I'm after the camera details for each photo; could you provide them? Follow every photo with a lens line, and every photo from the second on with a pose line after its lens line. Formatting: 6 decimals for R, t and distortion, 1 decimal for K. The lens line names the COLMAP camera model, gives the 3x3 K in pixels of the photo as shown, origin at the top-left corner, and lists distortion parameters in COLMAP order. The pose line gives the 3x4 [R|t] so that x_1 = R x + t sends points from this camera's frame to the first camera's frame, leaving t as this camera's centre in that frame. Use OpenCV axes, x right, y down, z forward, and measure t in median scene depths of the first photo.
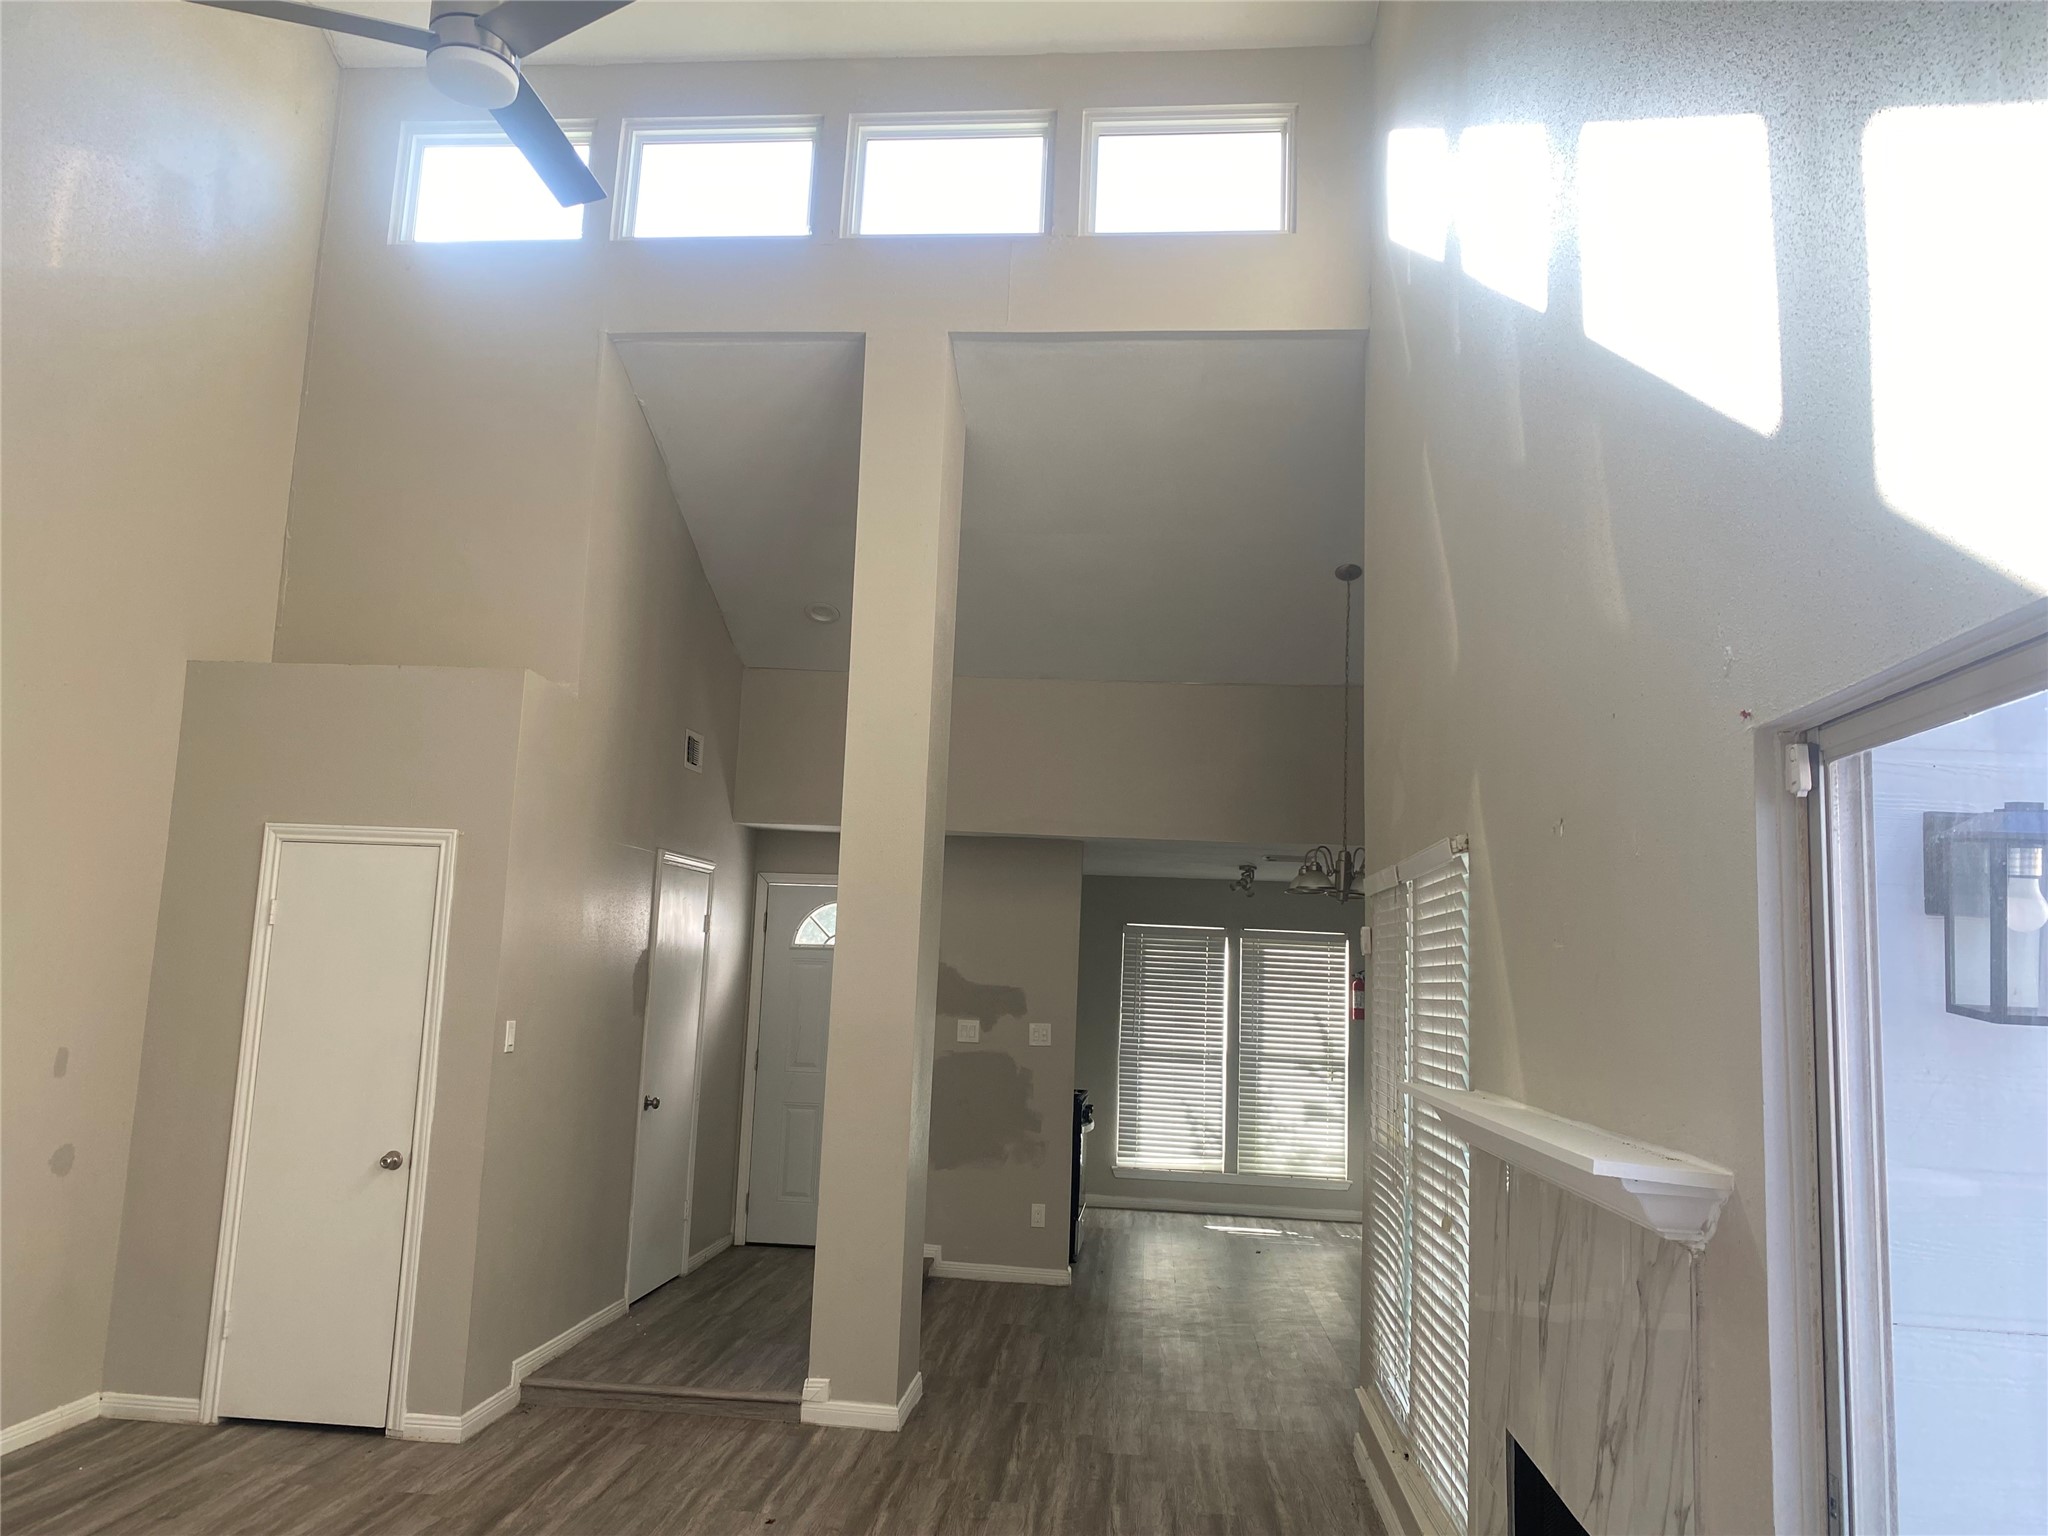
lens RADIAL K [[1588.9, 0, 1017.8], [0, 1588.9, 755.2], [0, 0, 1]] dist [0.056663, -0.001394]
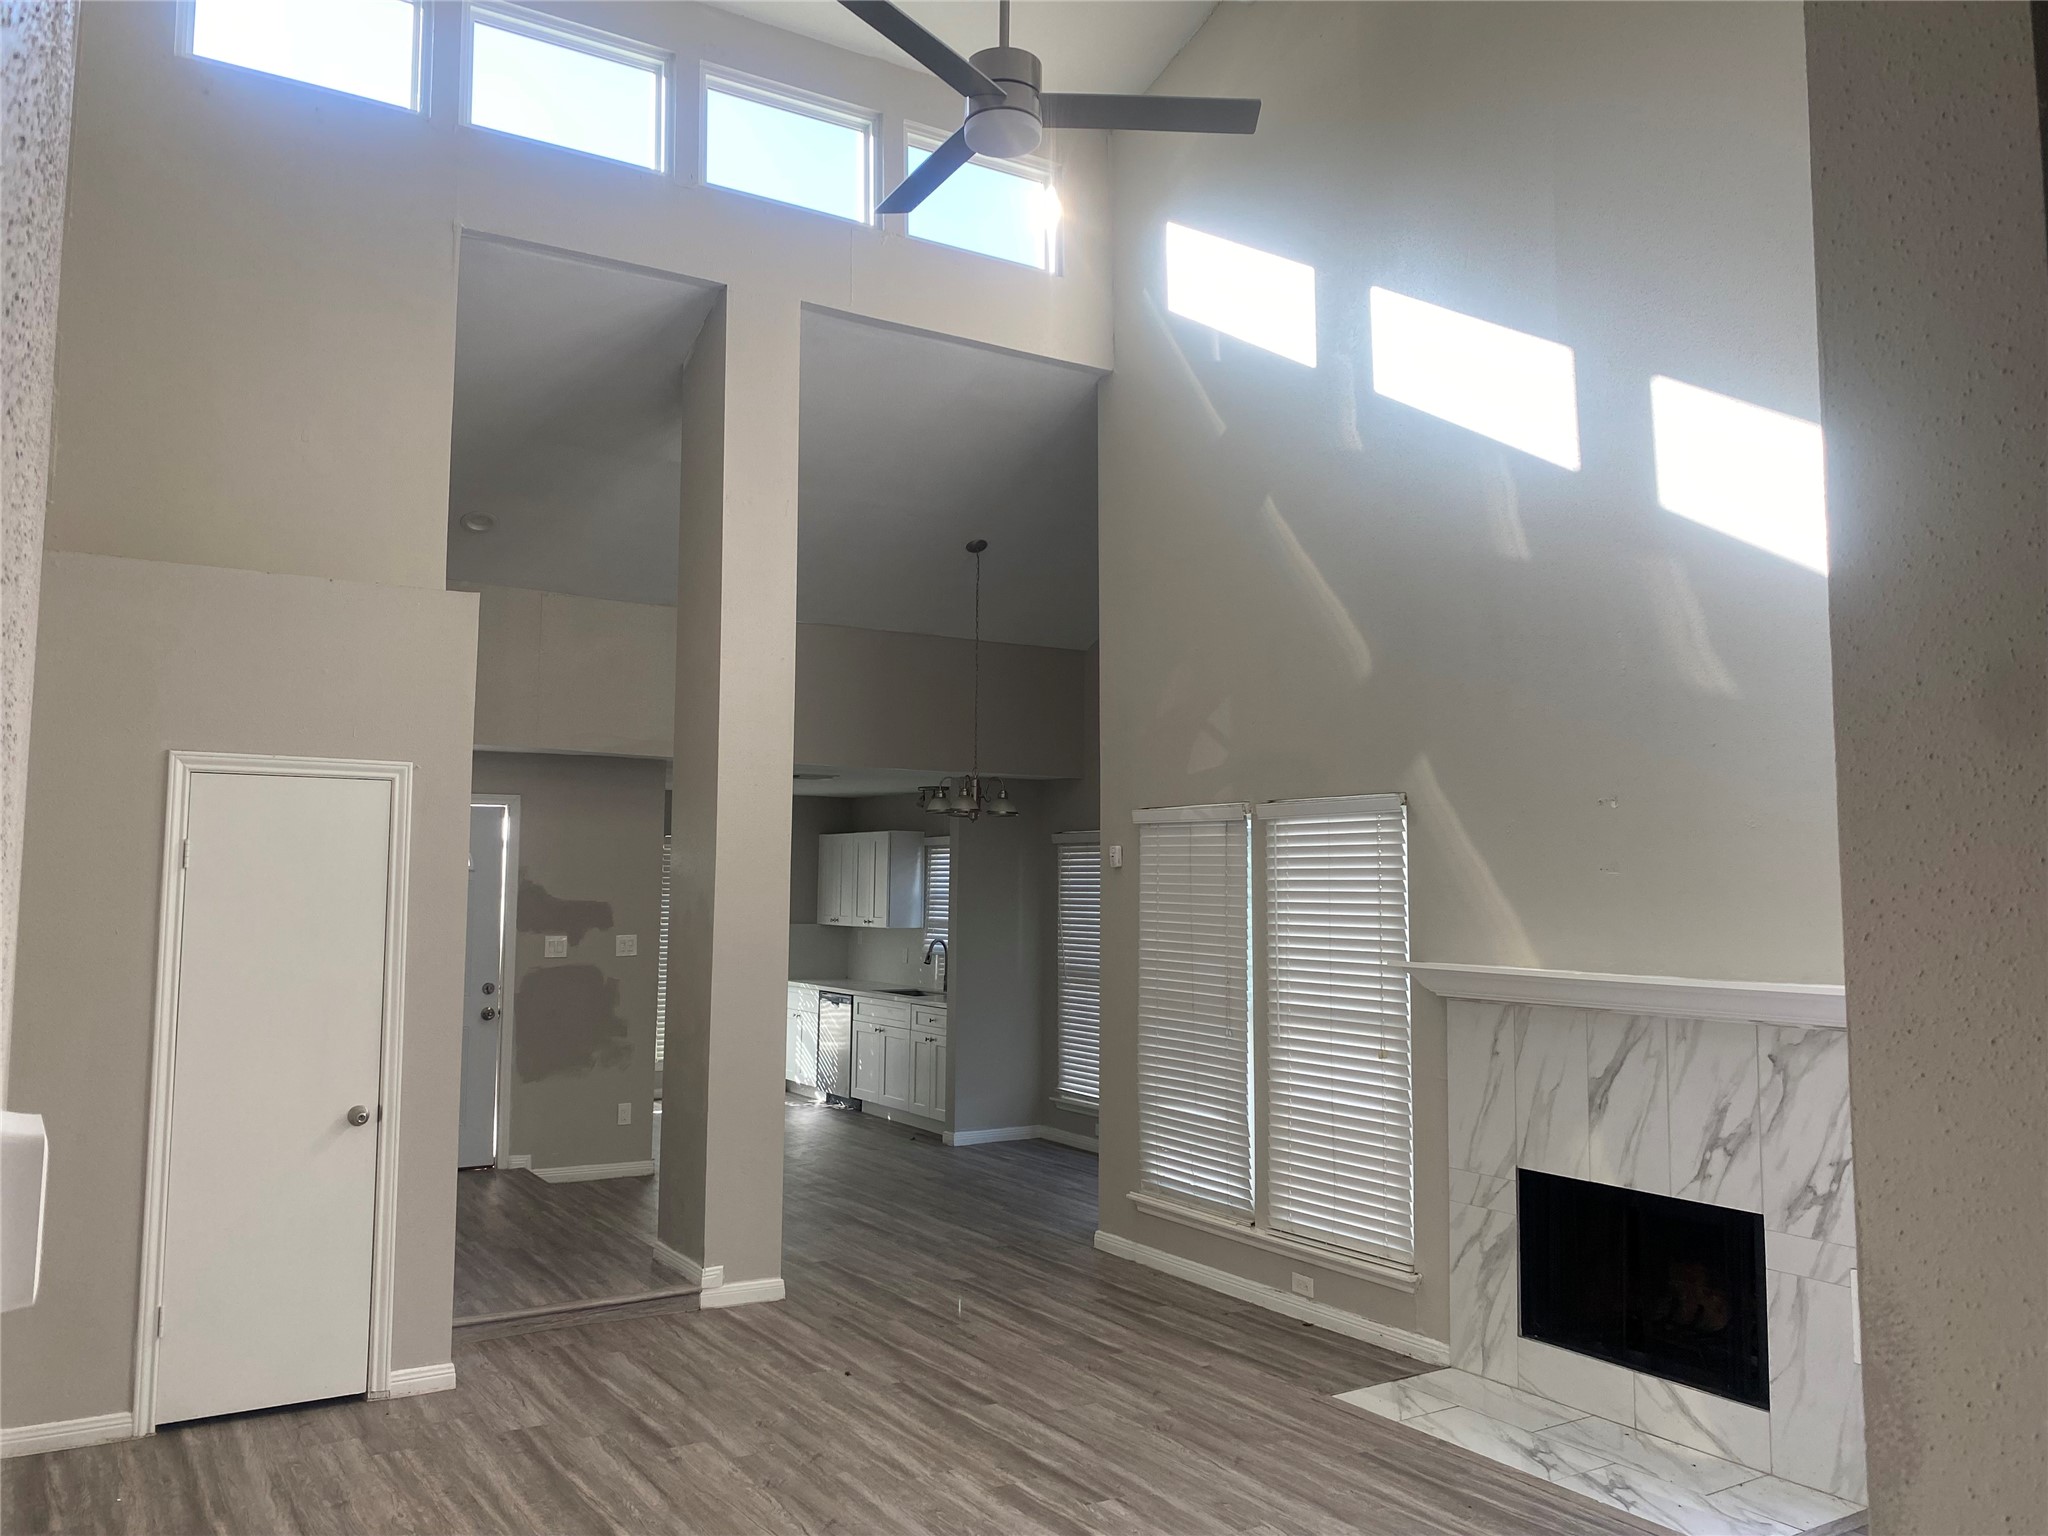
lens RADIAL K [[1519.3, 0, 1024.0], [0, 1519.3, 768.0], [0, 0, 1]] dist [0.033353, -0.001332]
pose [[0.794229, 0.009827, 0.607539, -0.546540], [-0.054885, 0.996942, 0.055625, -0.017038], [-0.605134, -0.077524, 0.792340, 0.071431]]
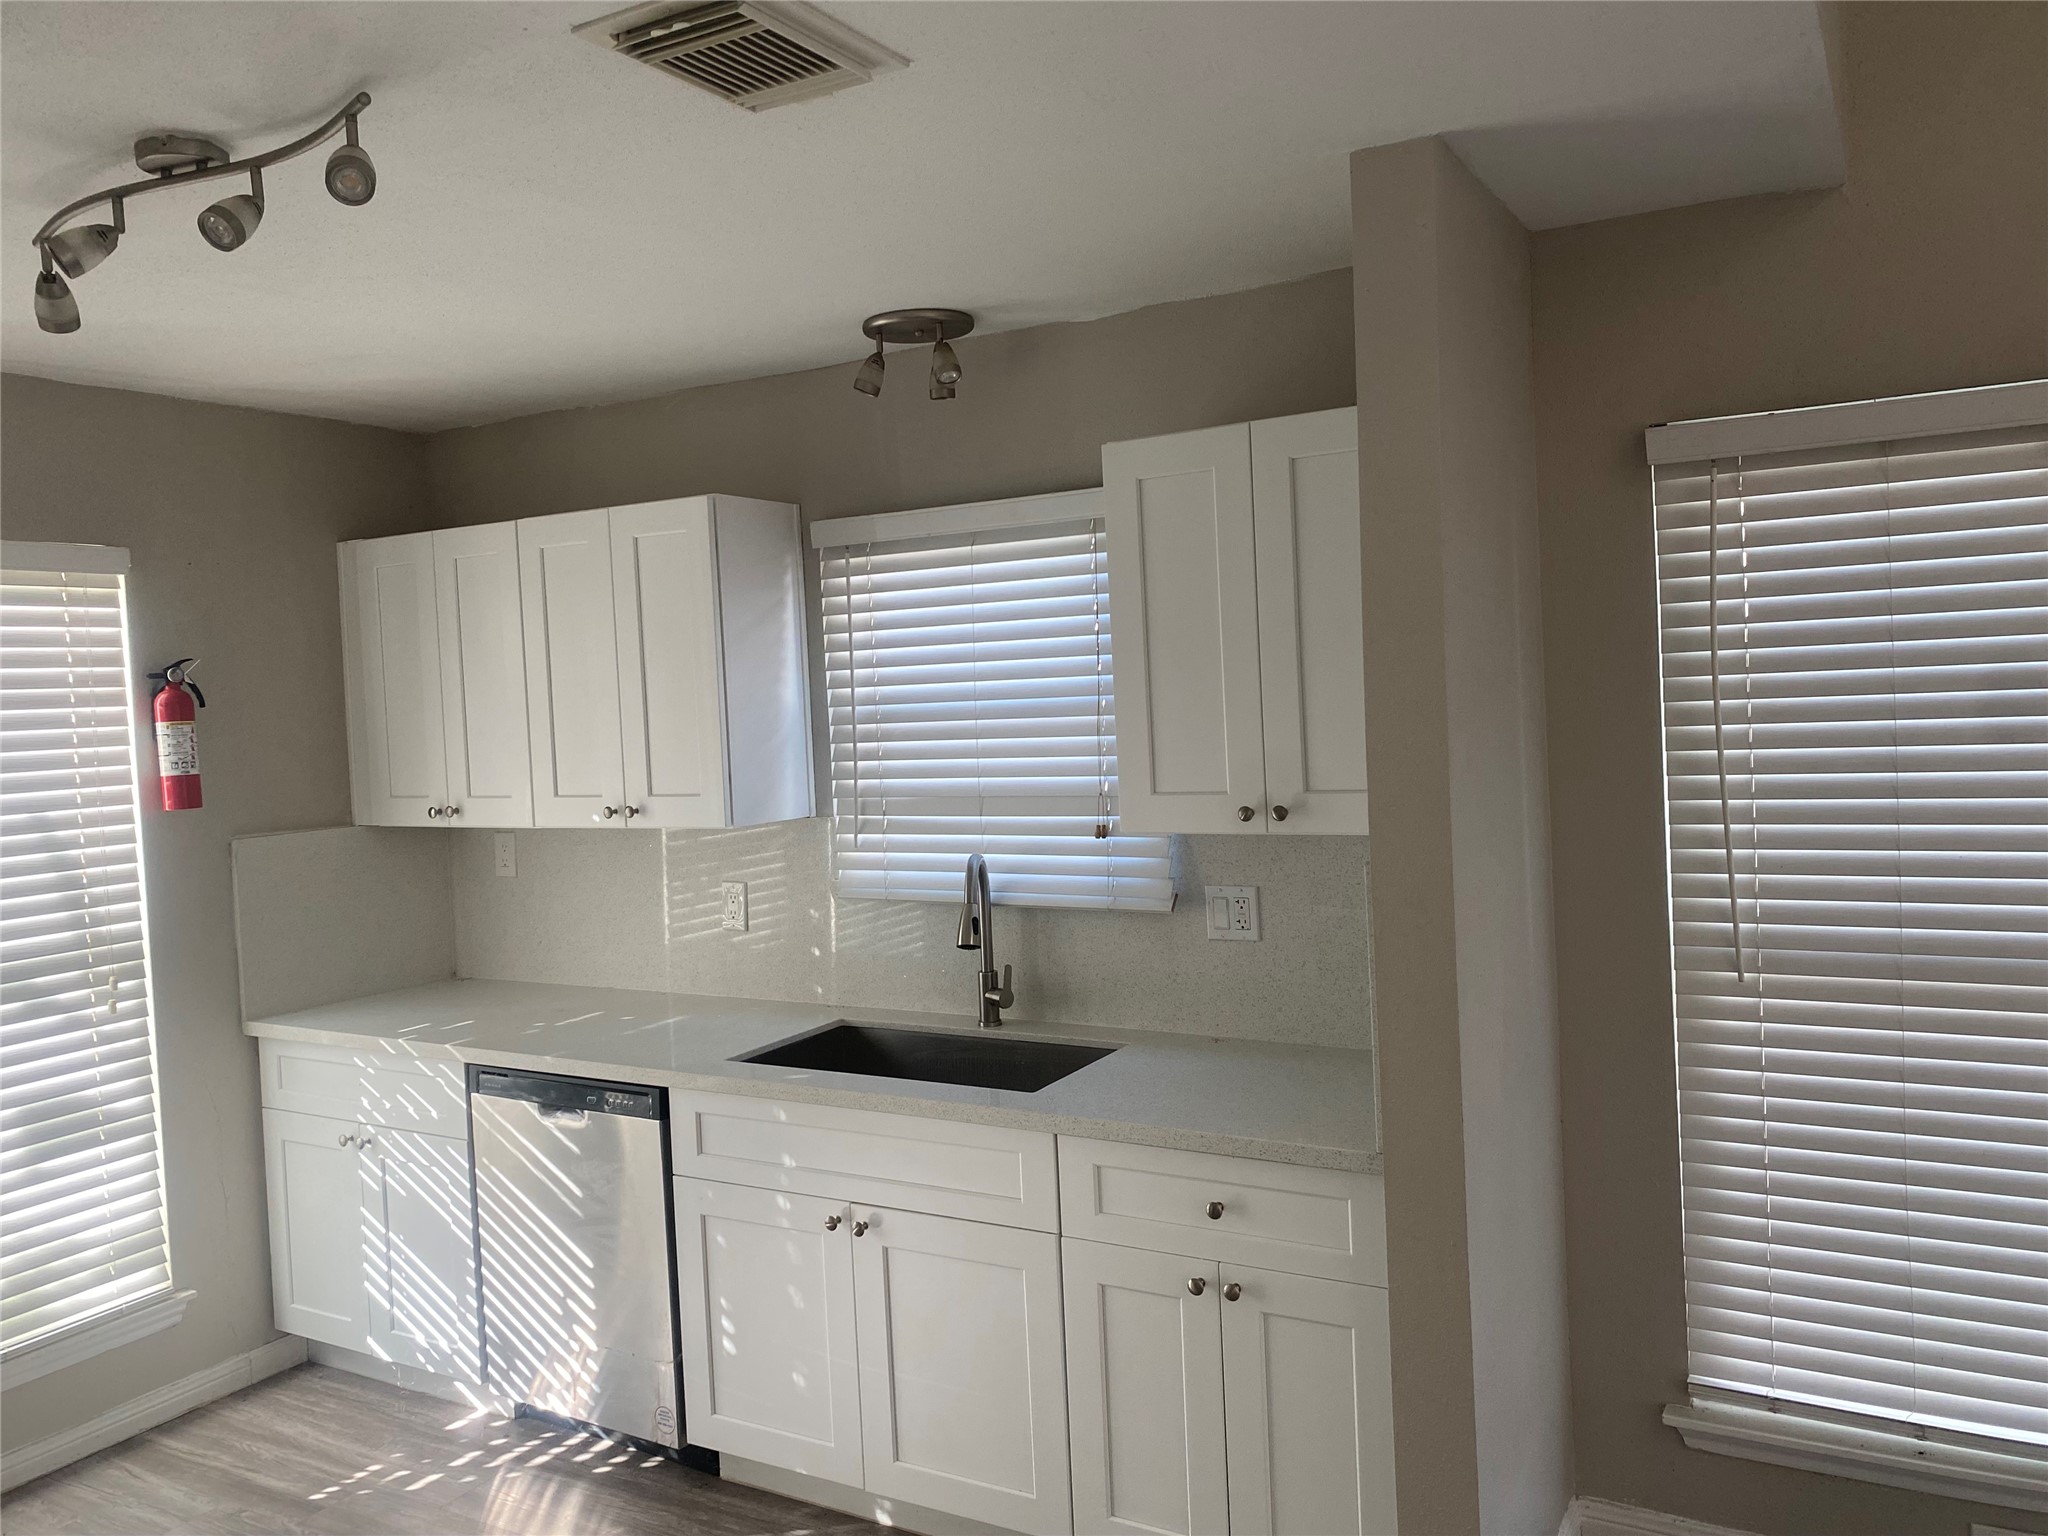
lens RADIAL K [[1588.9, 0, 1017.8], [0, 1588.9, 755.2], [0, 0, 1]] dist [0.056663, -0.001394]
pose [[0.403473, -0.098795, 0.909642, -0.028492], [-0.068717, 0.988074, 0.137793, 0.176891], [-0.912408, -0.118104, 0.391872, 1.299671]]
